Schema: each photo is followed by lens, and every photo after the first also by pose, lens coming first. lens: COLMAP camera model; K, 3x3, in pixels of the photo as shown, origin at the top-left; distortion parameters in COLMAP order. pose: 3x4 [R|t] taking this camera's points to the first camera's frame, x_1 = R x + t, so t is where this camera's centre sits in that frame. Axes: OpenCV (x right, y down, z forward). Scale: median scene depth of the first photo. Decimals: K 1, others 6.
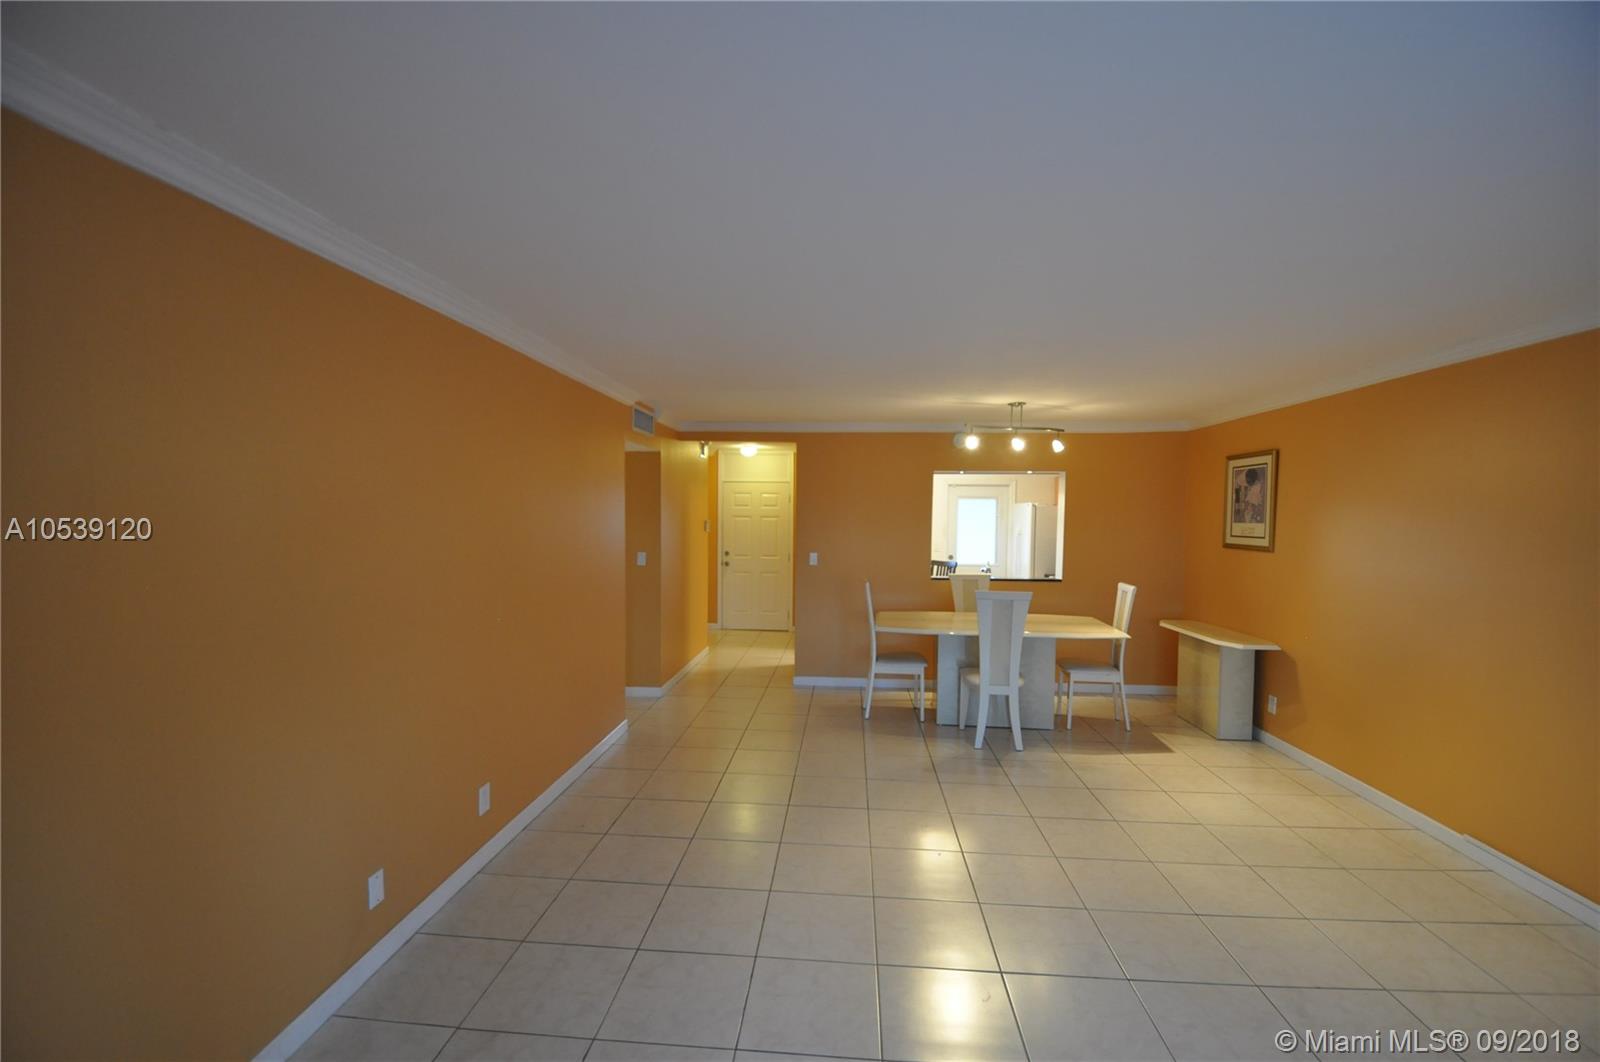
lens RADIAL K [[689.9, 0, 794.2], [0, 689.9, 543.9], [0, 0, 1]] dist [0.007189, -0.016019]
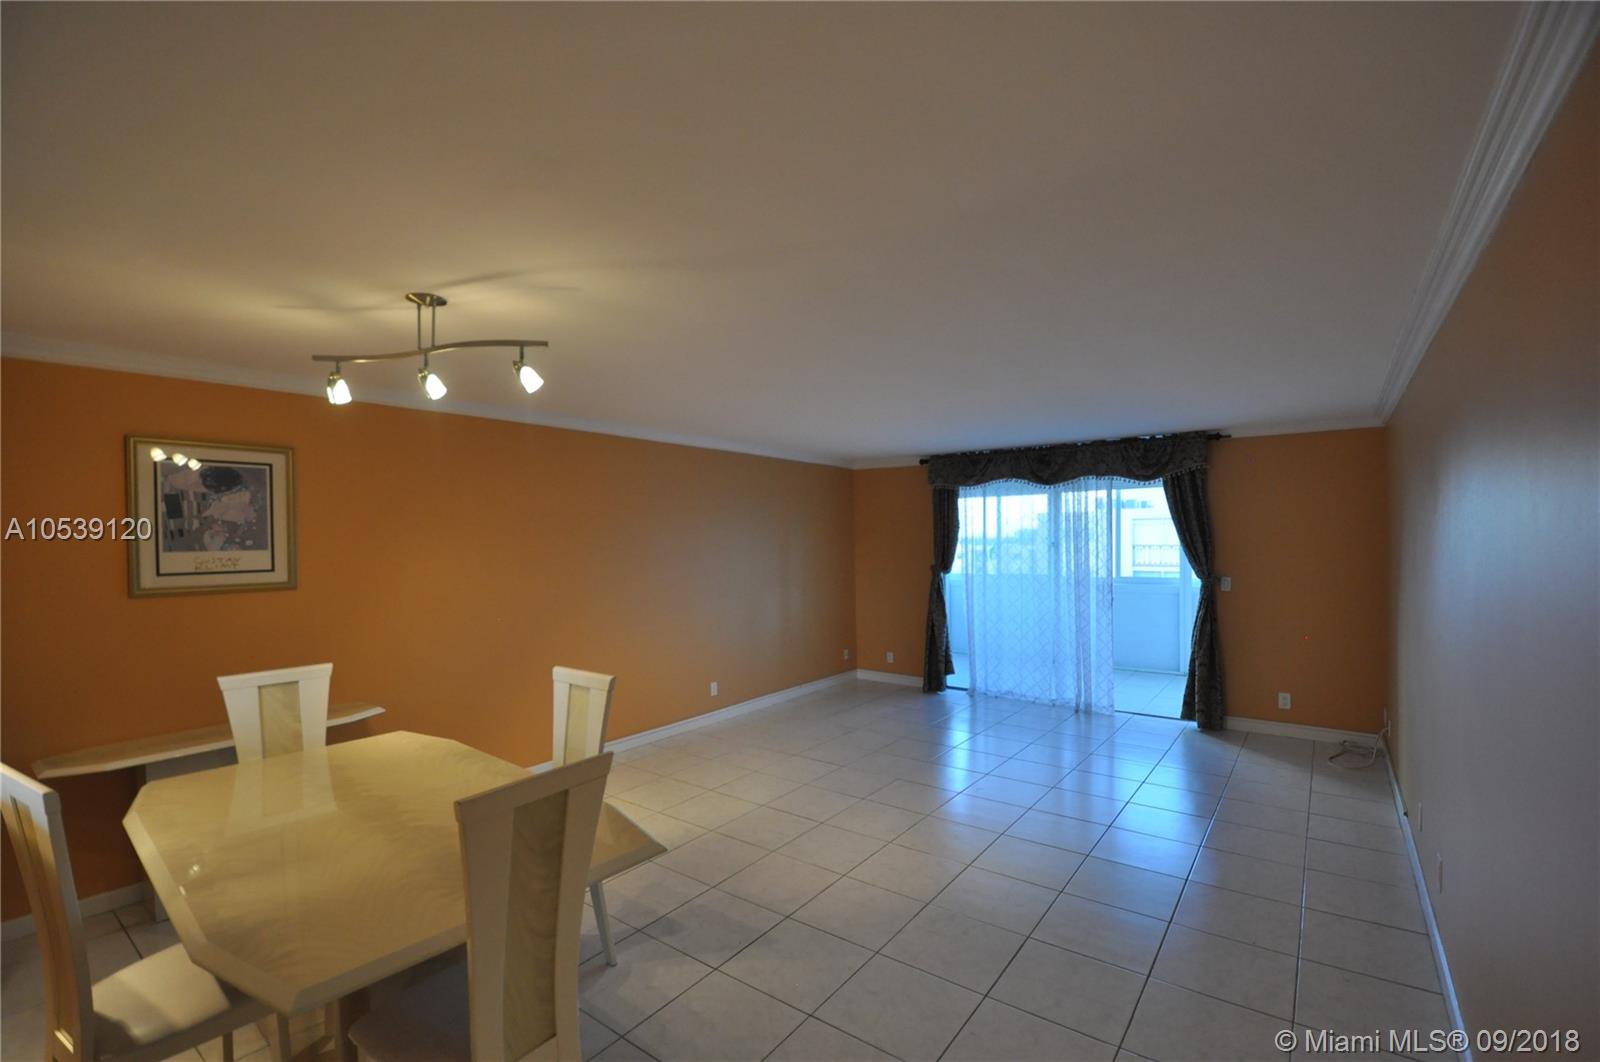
lens RADIAL K [[689.9, 0, 796.9], [0, 689.9, 549.8], [0, 0, 1]] dist [0.007189, -0.016019]
pose [[-0.835283, -0.019243, 0.549484, -0.143764], [0.017687, 0.997930, 0.061833, -0.061198], [-0.549536, 0.061367, -0.833213, 1.237590]]
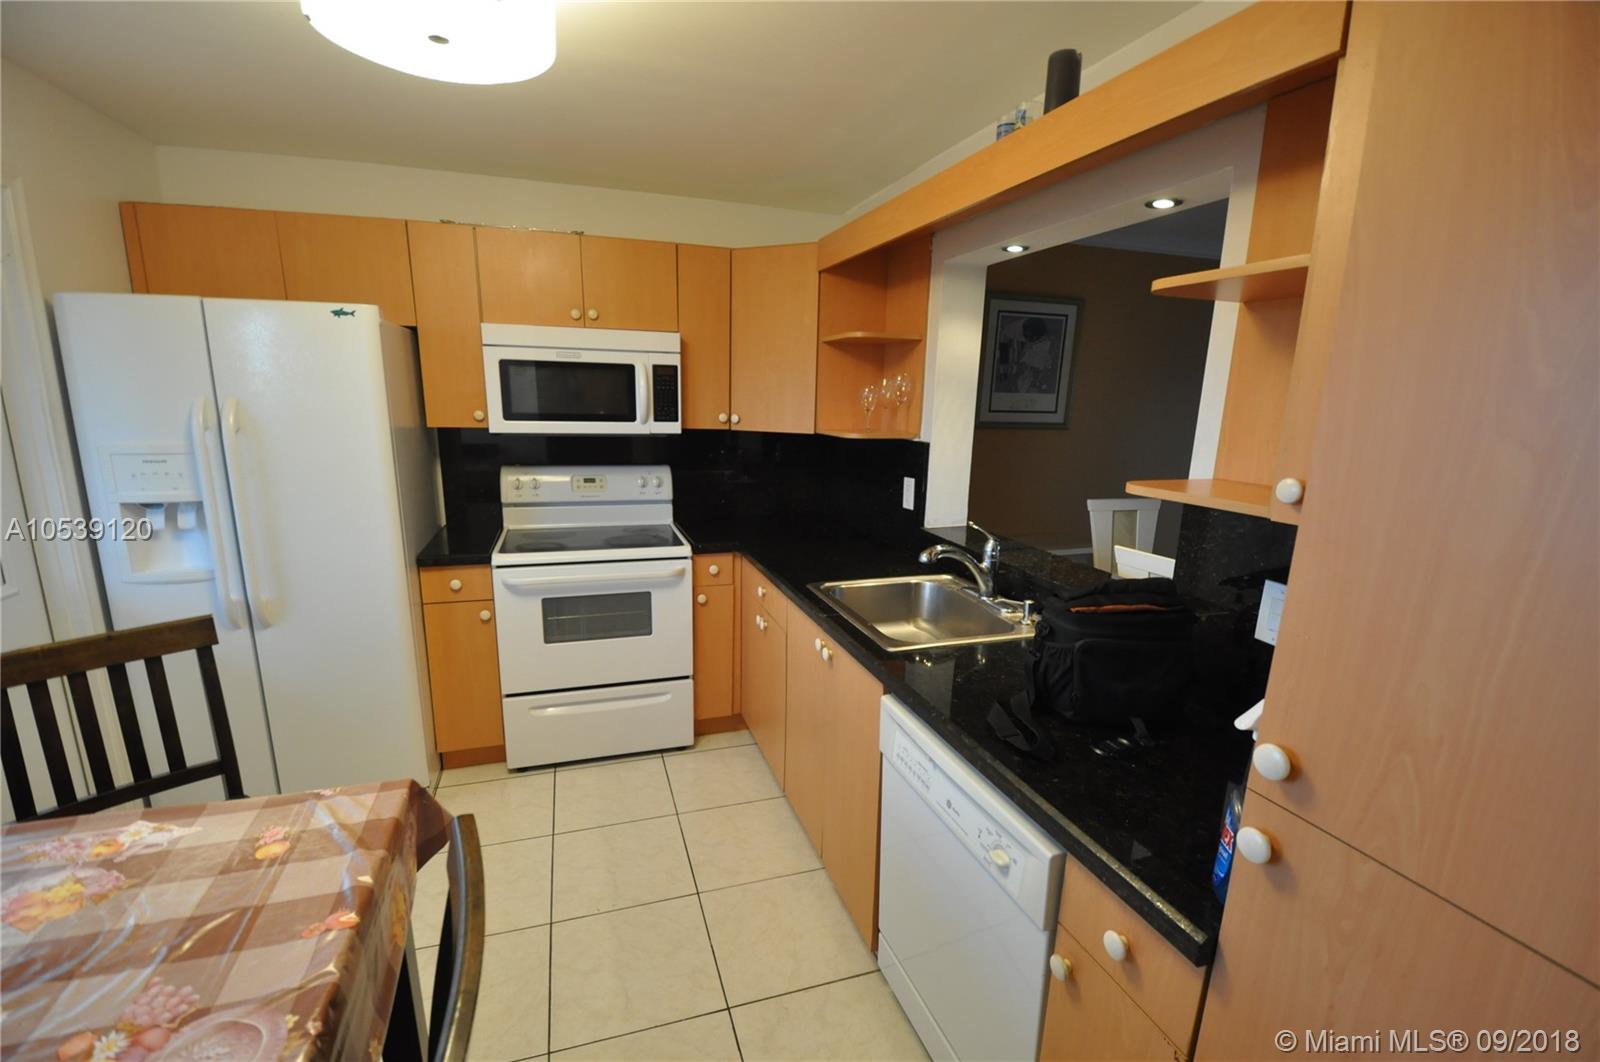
lens RADIAL K [[689.9, 0, 798.5], [0, 689.9, 554.1], [0, 0, 1]] dist [0.007189, -0.016019]
pose [[-0.384140, -0.234890, 0.892896, 0.033005], [0.005438, 0.966504, 0.256593, -0.055089], [-0.923259, 0.103423, -0.369996, 1.531000]]
